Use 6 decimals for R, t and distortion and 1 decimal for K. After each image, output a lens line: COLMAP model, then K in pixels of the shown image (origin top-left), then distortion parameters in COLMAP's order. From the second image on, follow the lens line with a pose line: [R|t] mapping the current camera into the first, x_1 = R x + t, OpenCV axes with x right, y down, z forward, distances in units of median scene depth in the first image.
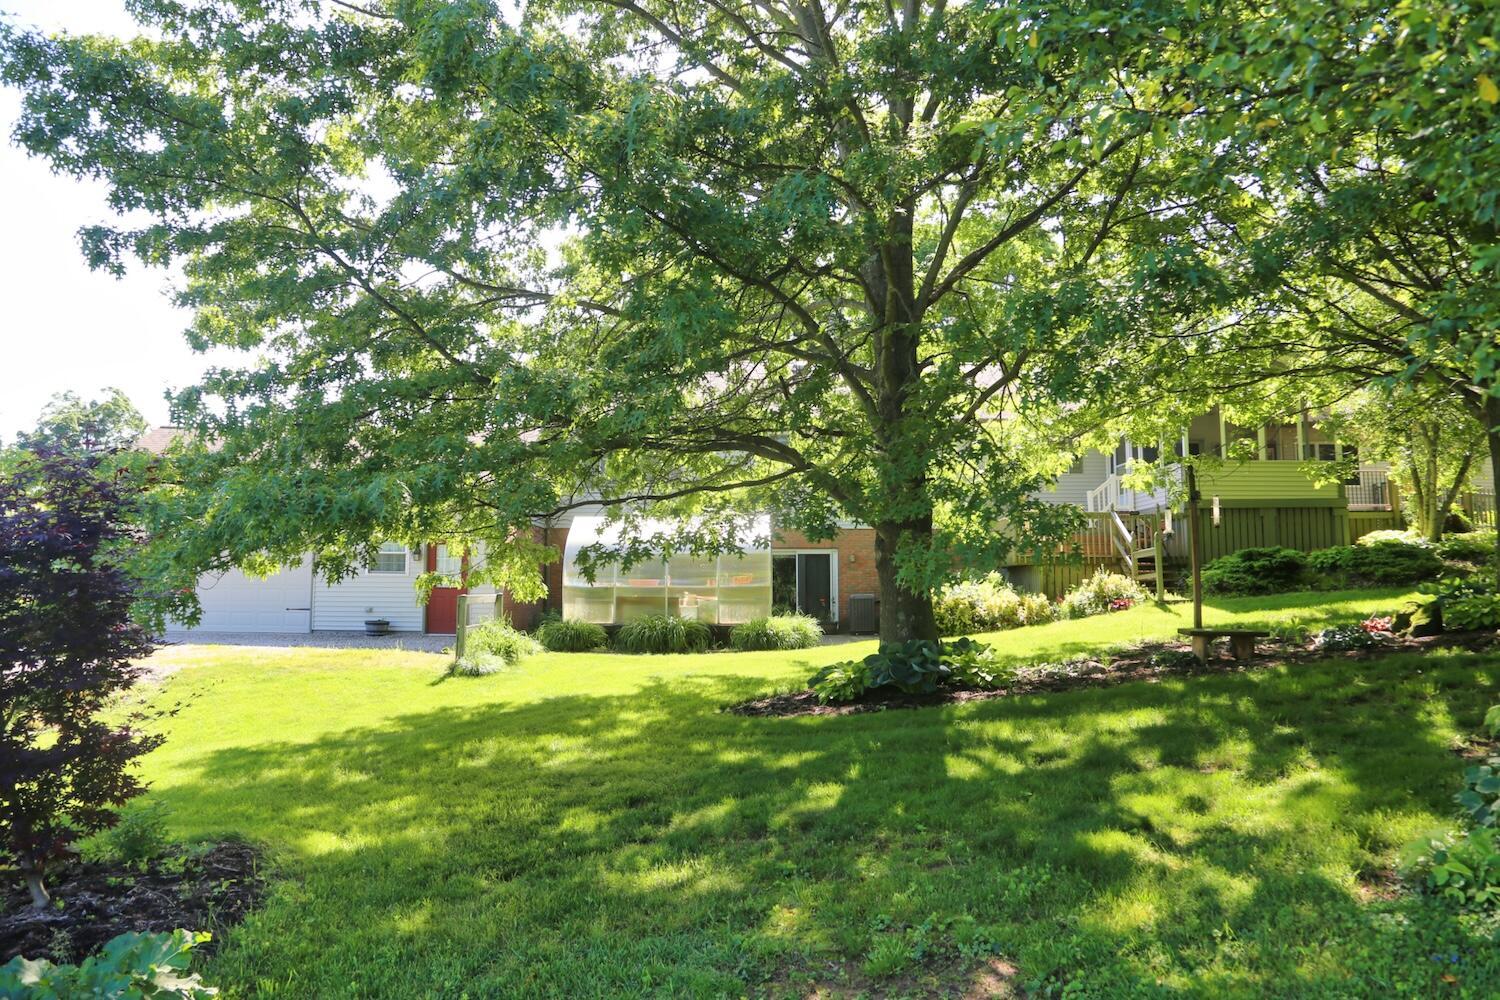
lens RADIAL K [[1073.4, 0, 750.0], [0, 1073.4, 500.0], [0, 0, 1]] dist [-0.072386, 0.006502]
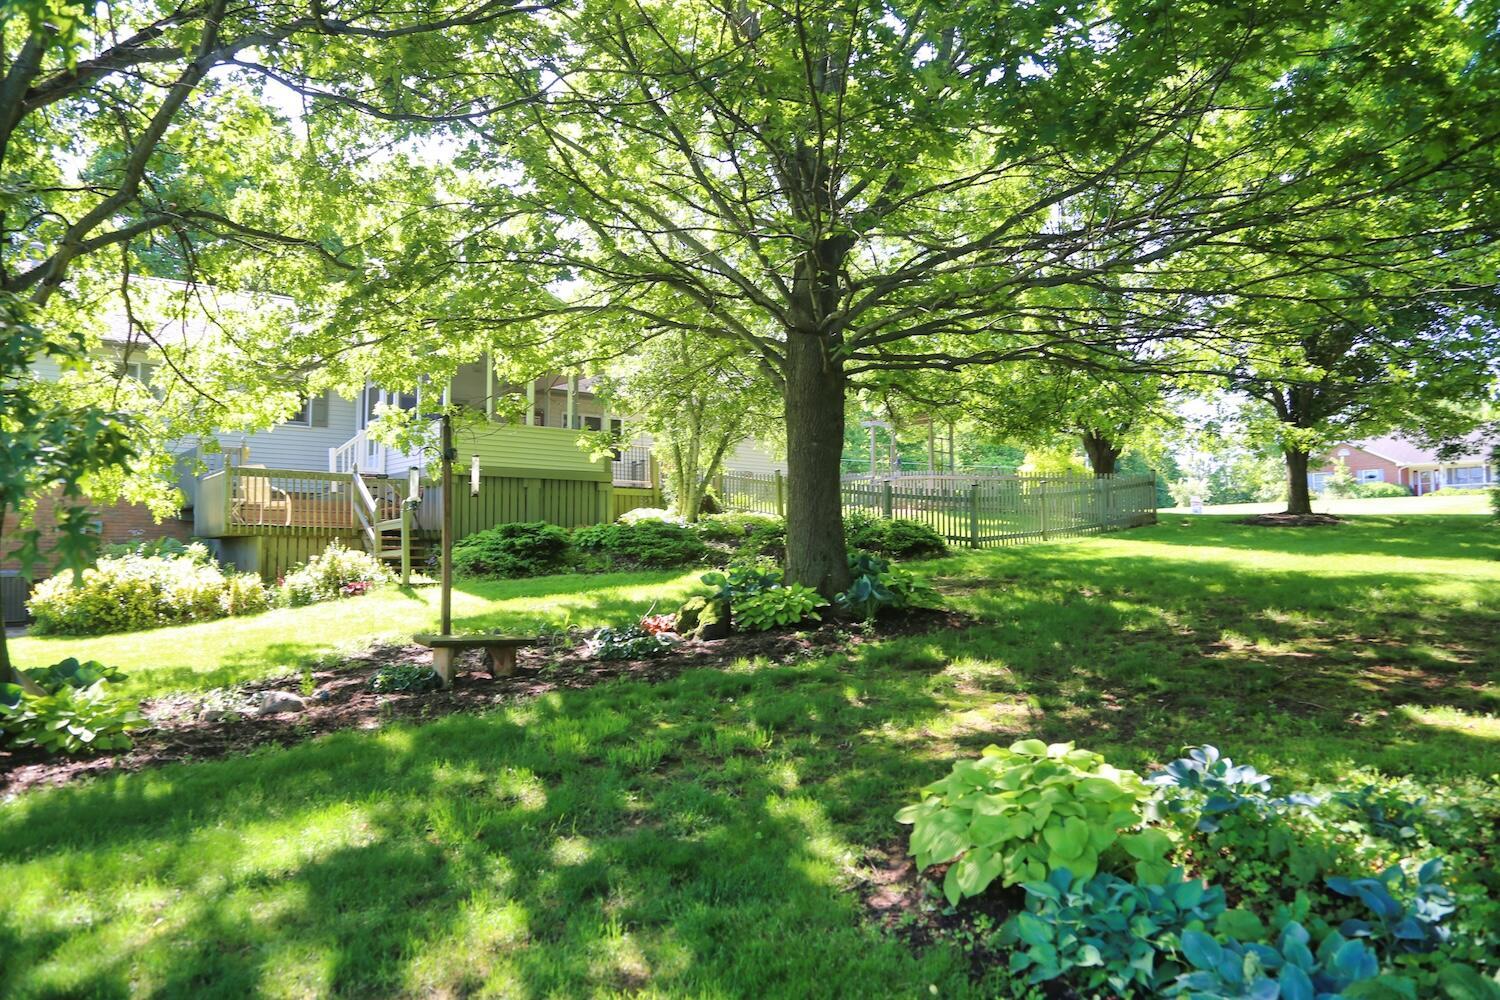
lens RADIAL K [[1073.4, 0, 750.0], [0, 1073.4, 500.0], [0, 0, 1]] dist [-0.072386, 0.006502]
pose [[0.786516, 0.038328, 0.616380, 0.086883], [-0.056426, 0.998357, 0.009921, 0.007261], [-0.614987, -0.042583, 0.787387, 0.192386]]
